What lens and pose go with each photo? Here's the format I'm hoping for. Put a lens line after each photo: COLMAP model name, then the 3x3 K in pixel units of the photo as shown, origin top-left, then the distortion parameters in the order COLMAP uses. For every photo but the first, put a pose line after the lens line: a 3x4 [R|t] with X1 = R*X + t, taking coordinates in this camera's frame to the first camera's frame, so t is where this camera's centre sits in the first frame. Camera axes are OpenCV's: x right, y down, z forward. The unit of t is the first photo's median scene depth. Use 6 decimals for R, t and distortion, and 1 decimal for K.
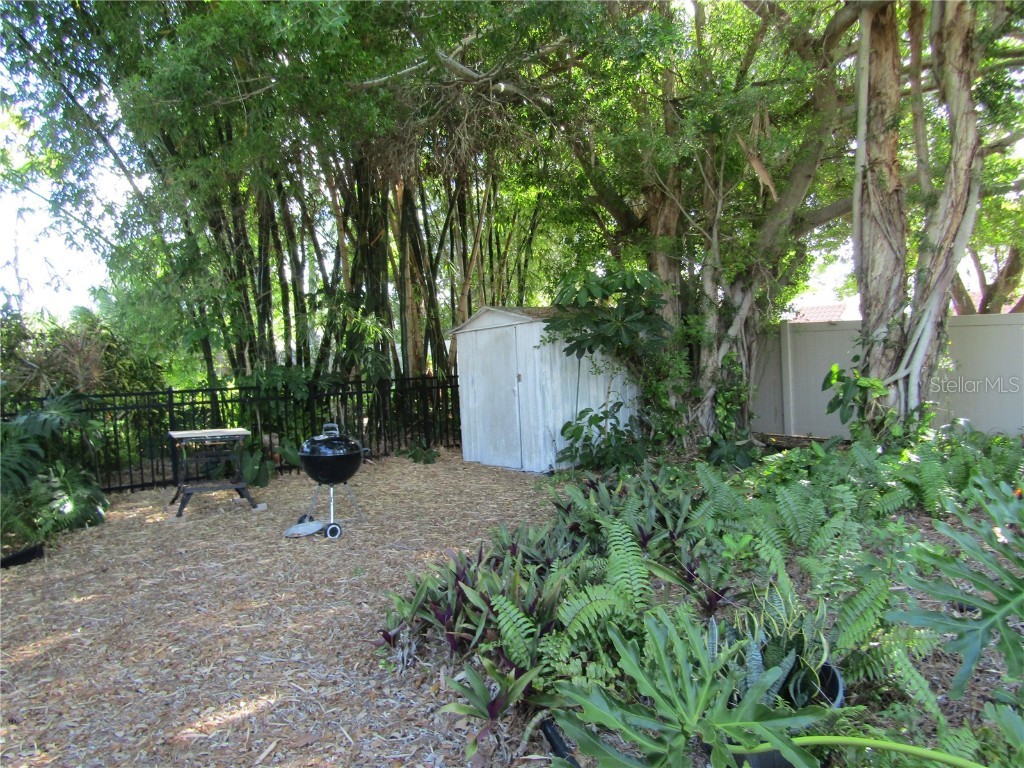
lens RADIAL K [[730.5, 0, 515.3], [0, 730.5, 382.1], [0, 0, 1]] dist [-0.002647, -0.006124]
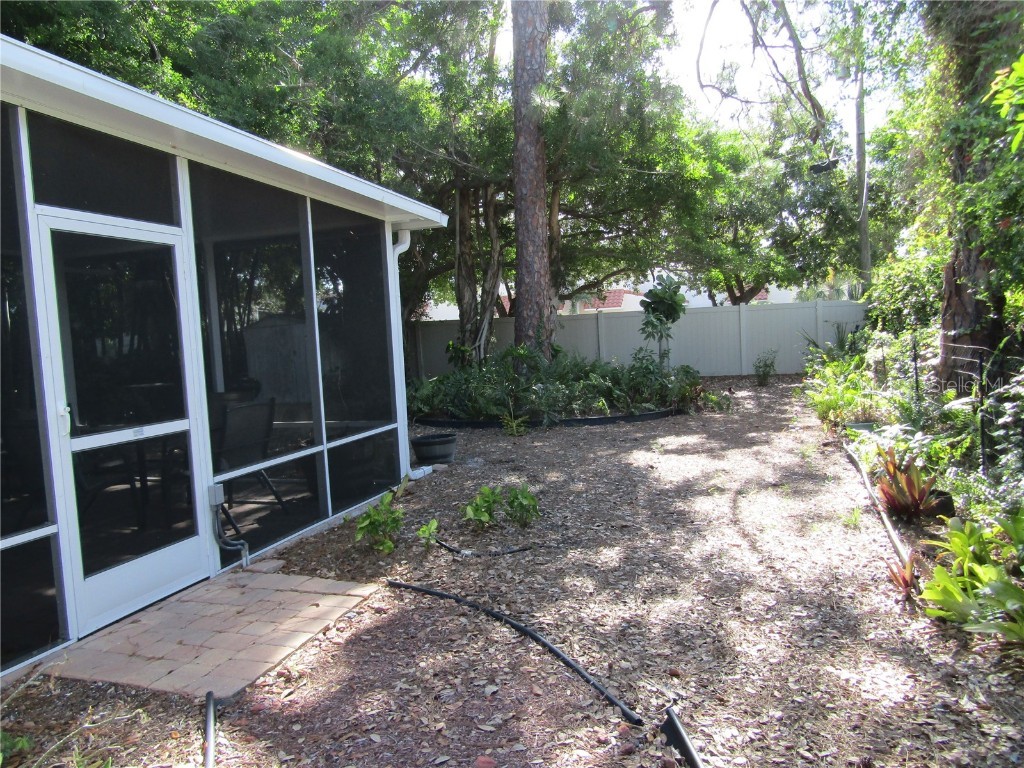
lens RADIAL K [[730.5, 0, 510.9], [0, 730.5, 382.4], [0, 0, 1]] dist [-0.002647, -0.006124]
pose [[0.850416, -0.048729, 0.523849, -0.516796], [0.042583, 0.998810, 0.023781, 0.050093], [-0.524385, 0.002083, 0.851479, -0.888315]]
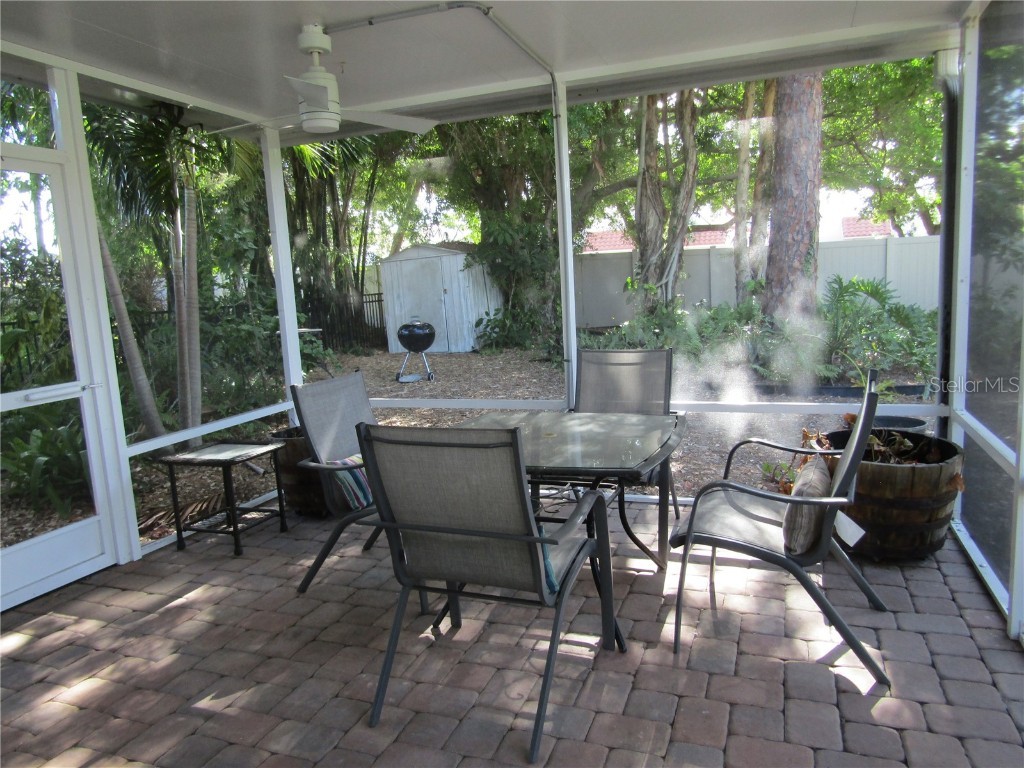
lens RADIAL K [[730.5, 0, 513.2], [0, 730.5, 384.4], [0, 0, 1]] dist [-0.002647, -0.006124]
pose [[0.873607, -0.085262, 0.479105, -0.632194], [0.041147, 0.993948, 0.101857, 0.038380], [-0.484889, -0.069269, 0.871828, -0.415626]]
